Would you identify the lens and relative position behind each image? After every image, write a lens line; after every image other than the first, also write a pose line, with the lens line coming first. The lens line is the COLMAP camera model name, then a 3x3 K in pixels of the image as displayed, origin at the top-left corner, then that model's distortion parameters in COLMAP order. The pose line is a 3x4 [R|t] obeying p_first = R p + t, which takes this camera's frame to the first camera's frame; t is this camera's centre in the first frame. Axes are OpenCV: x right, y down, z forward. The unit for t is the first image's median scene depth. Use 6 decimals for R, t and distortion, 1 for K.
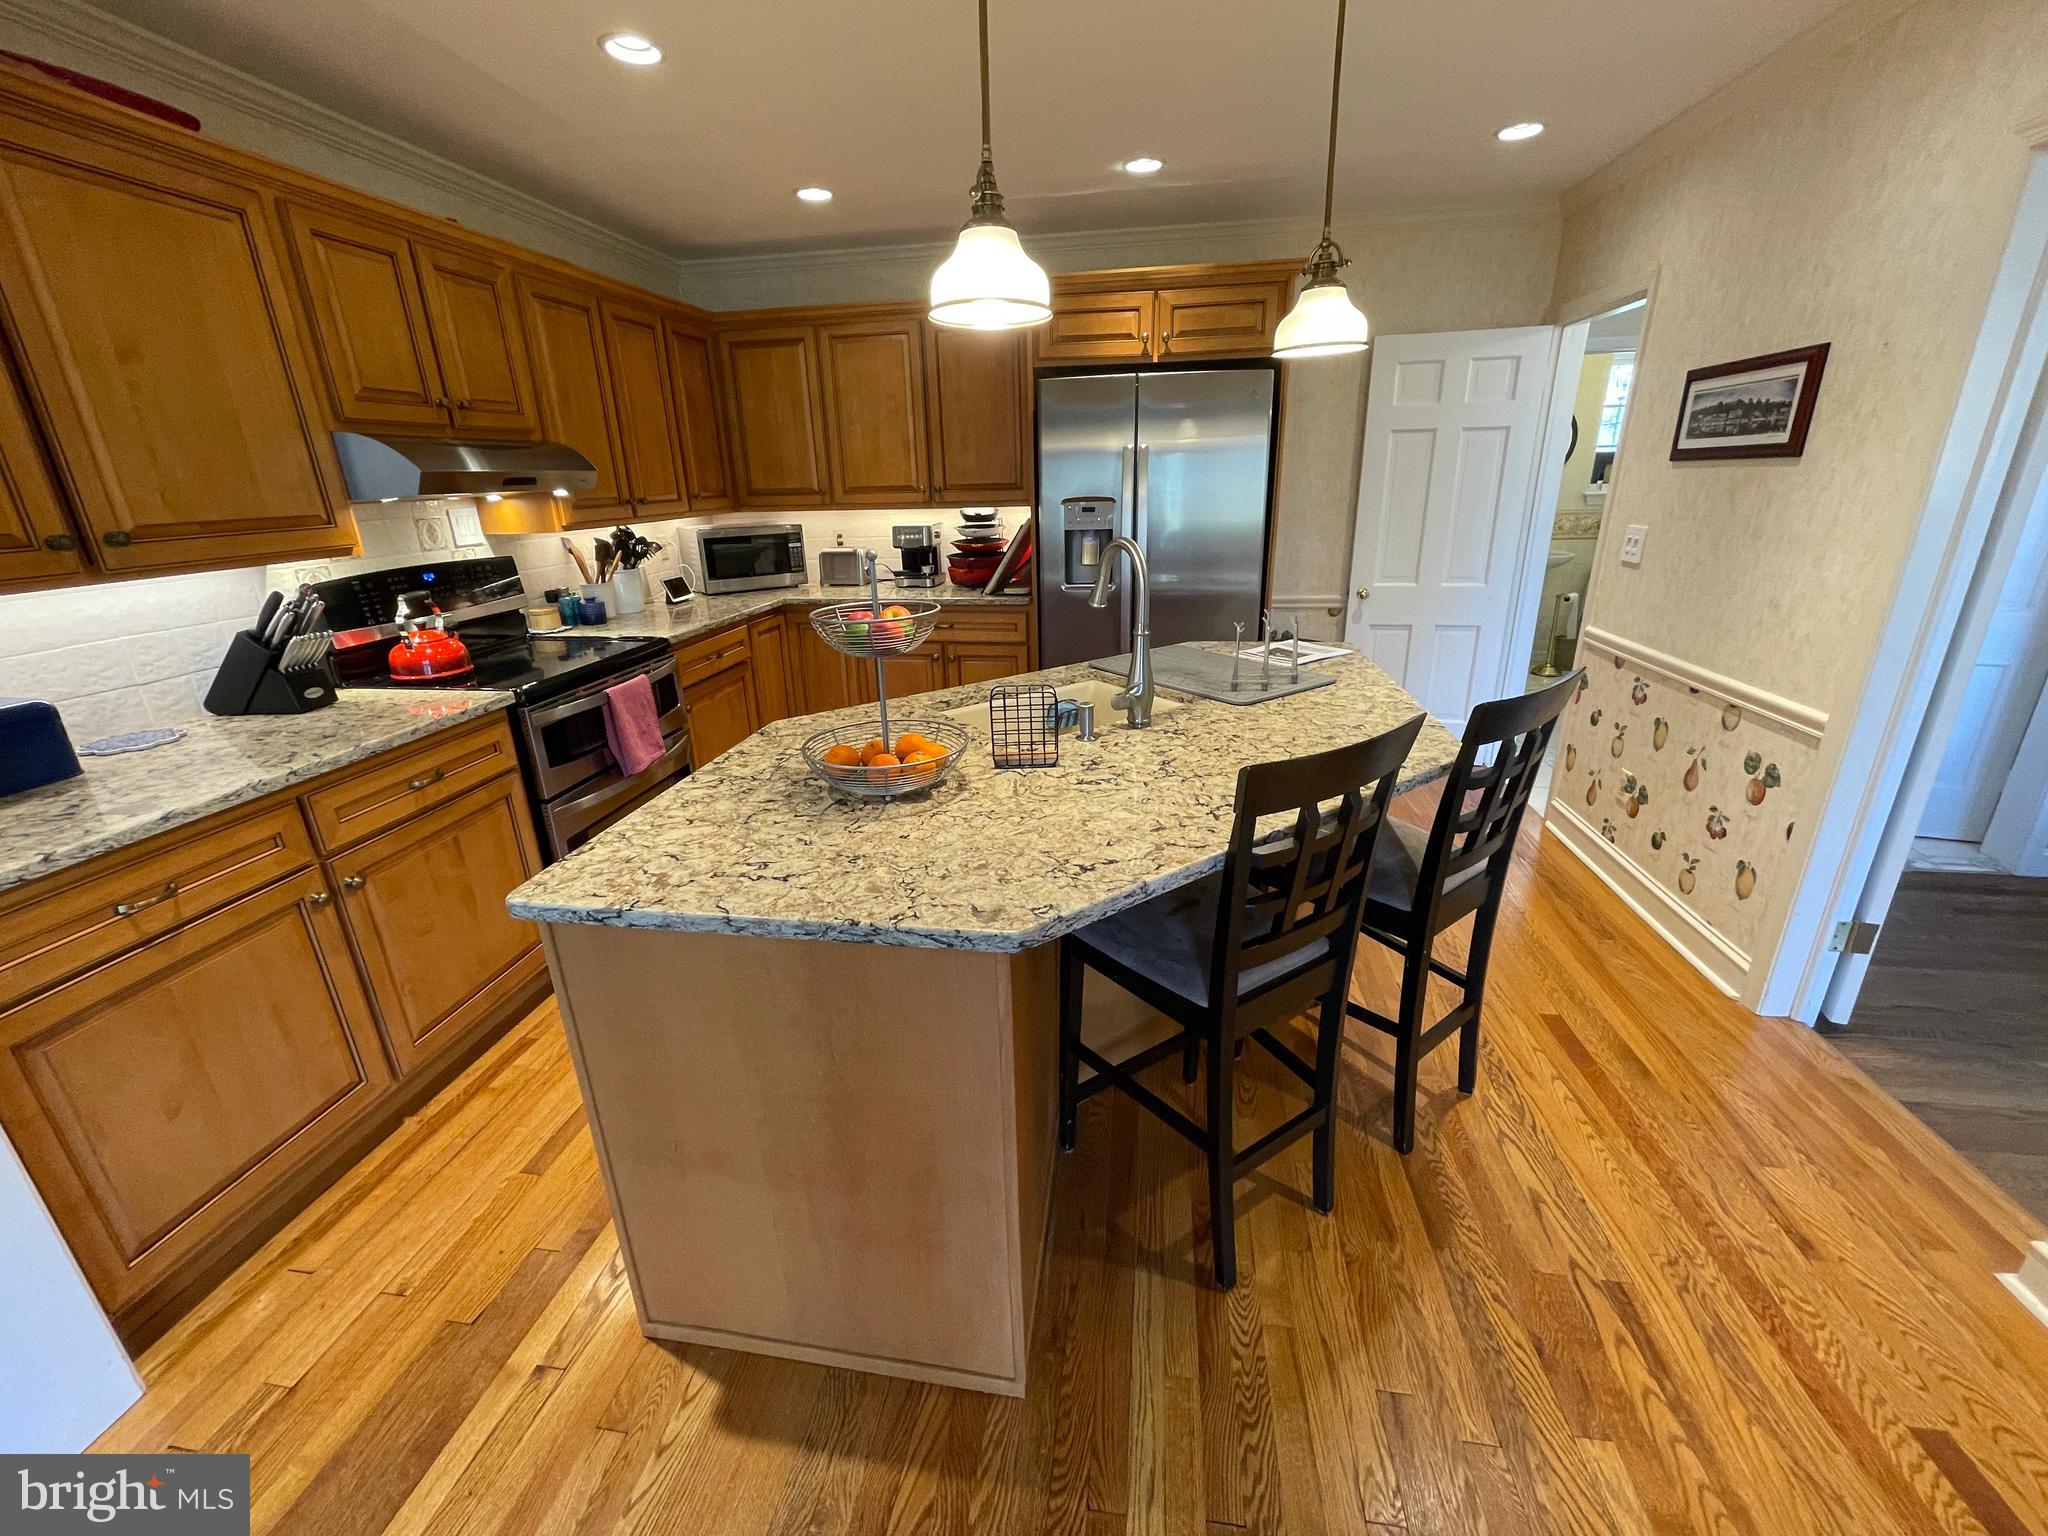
lens RADIAL K [[833.6, 0, 1016.7], [0, 833.6, 763.3], [0, 0, 1]] dist [-0.001358, -0.000611]
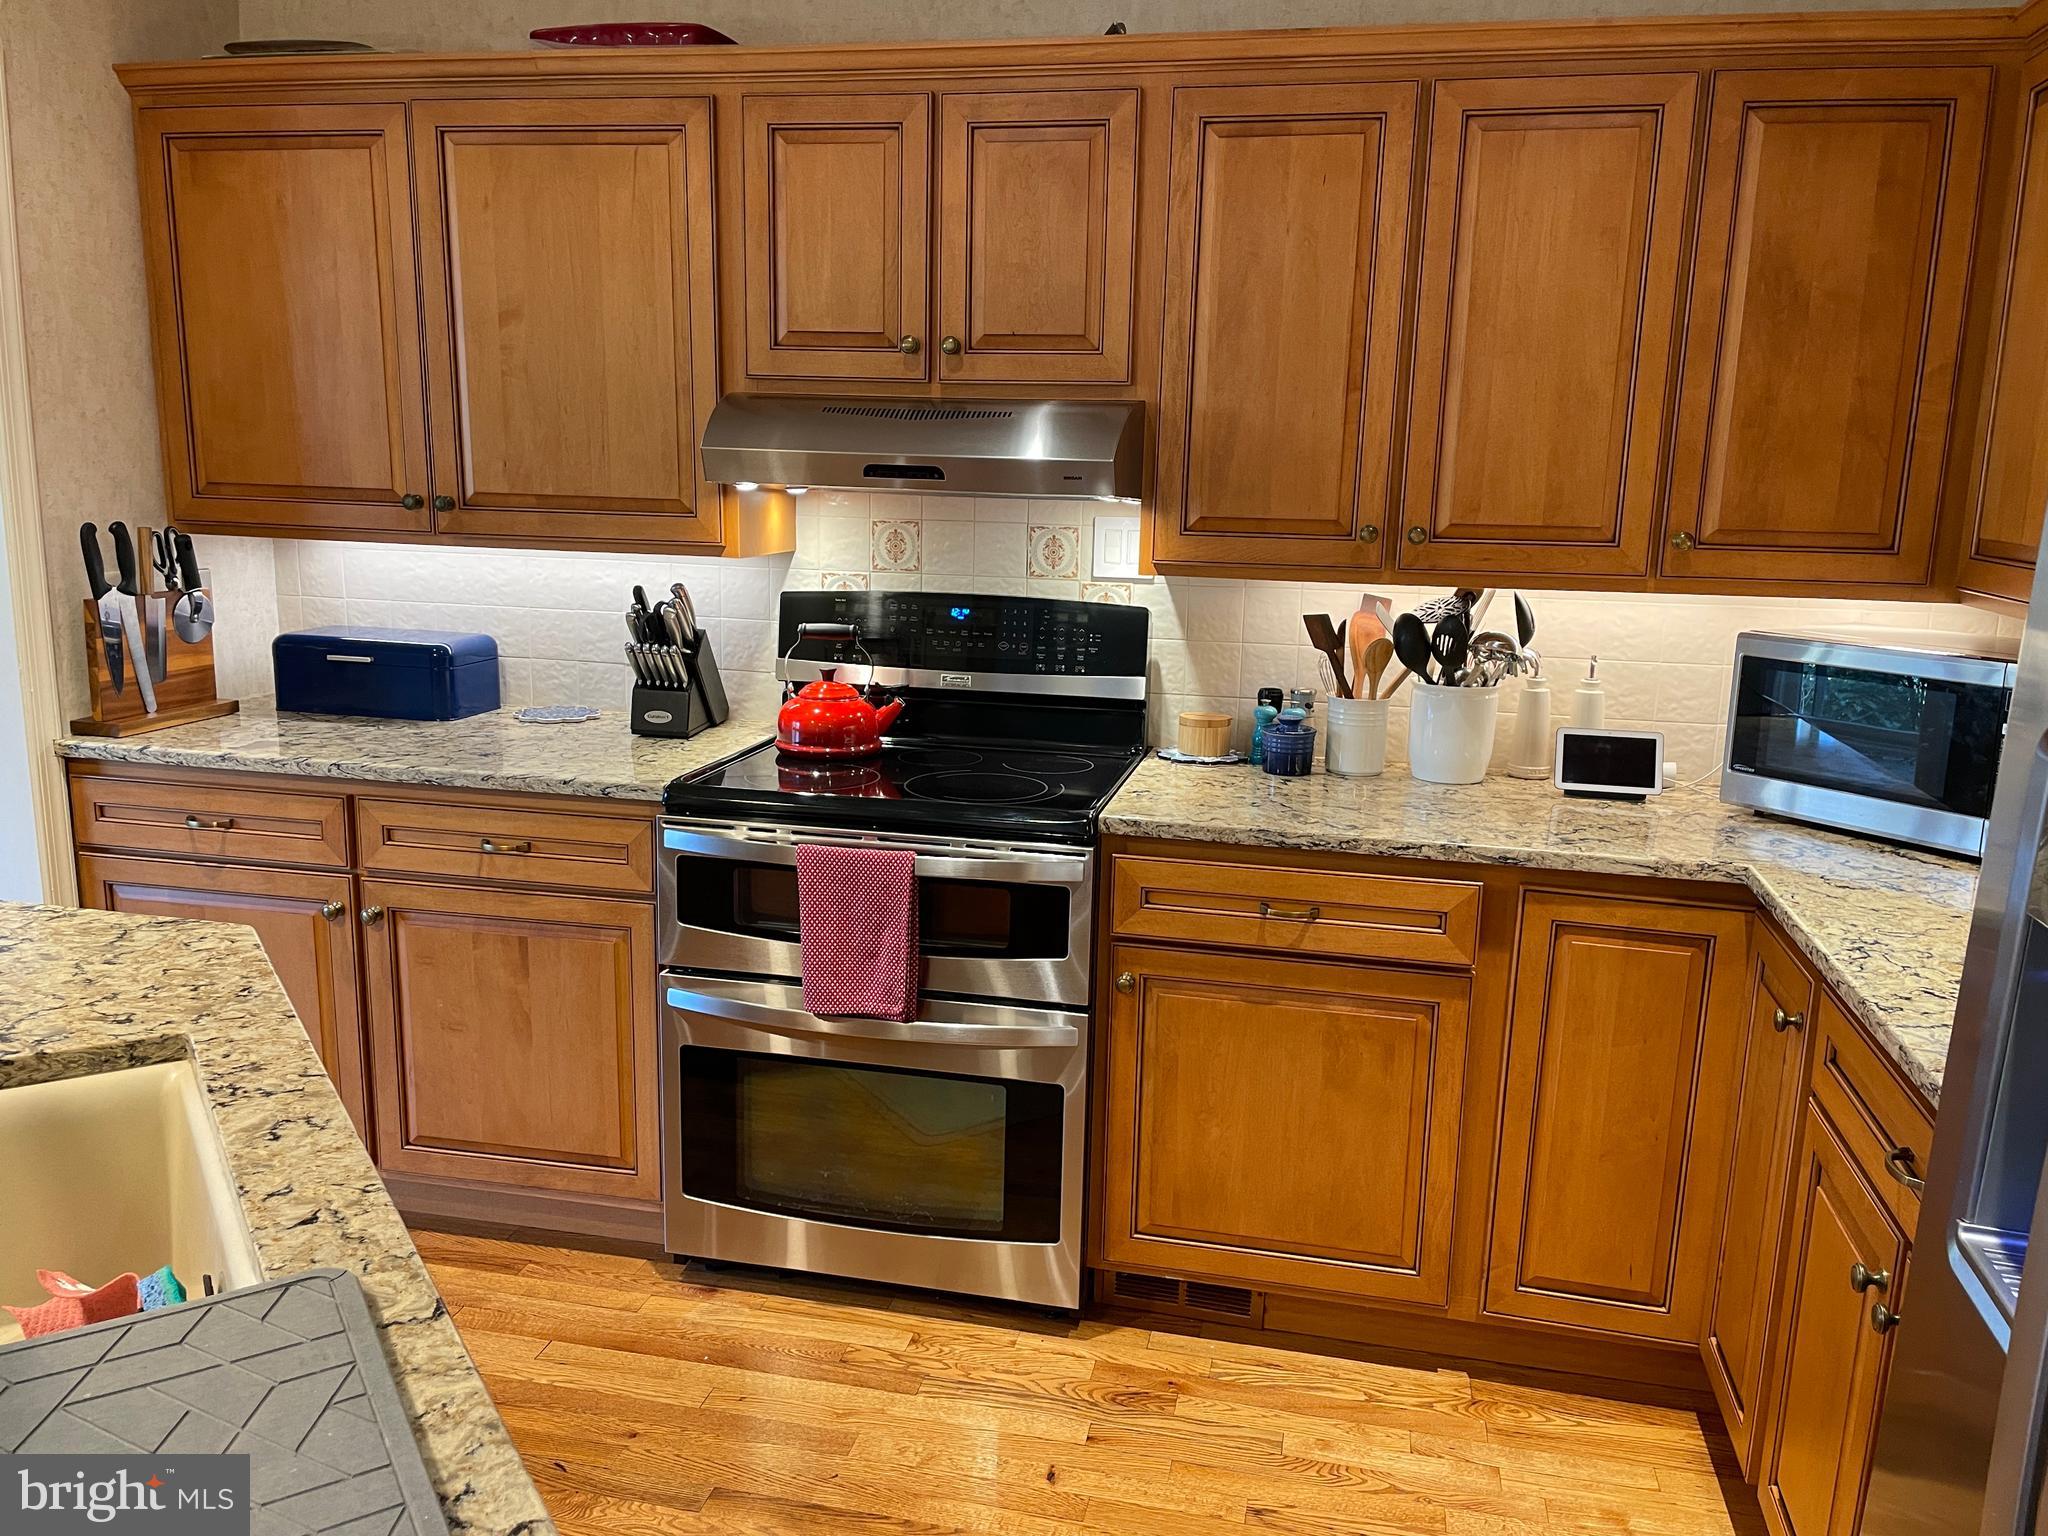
lens RADIAL K [[1537.1, 0, 1024.0], [0, 1537.1, 768.0], [0, 0, 1]] dist [0.098888, -0.131058]
pose [[-0.058621, 0.219886, -0.973763, 0.551064], [-0.352462, 0.908060, 0.226268, -0.484364], [0.933988, 0.356478, 0.024270, 1.286029]]
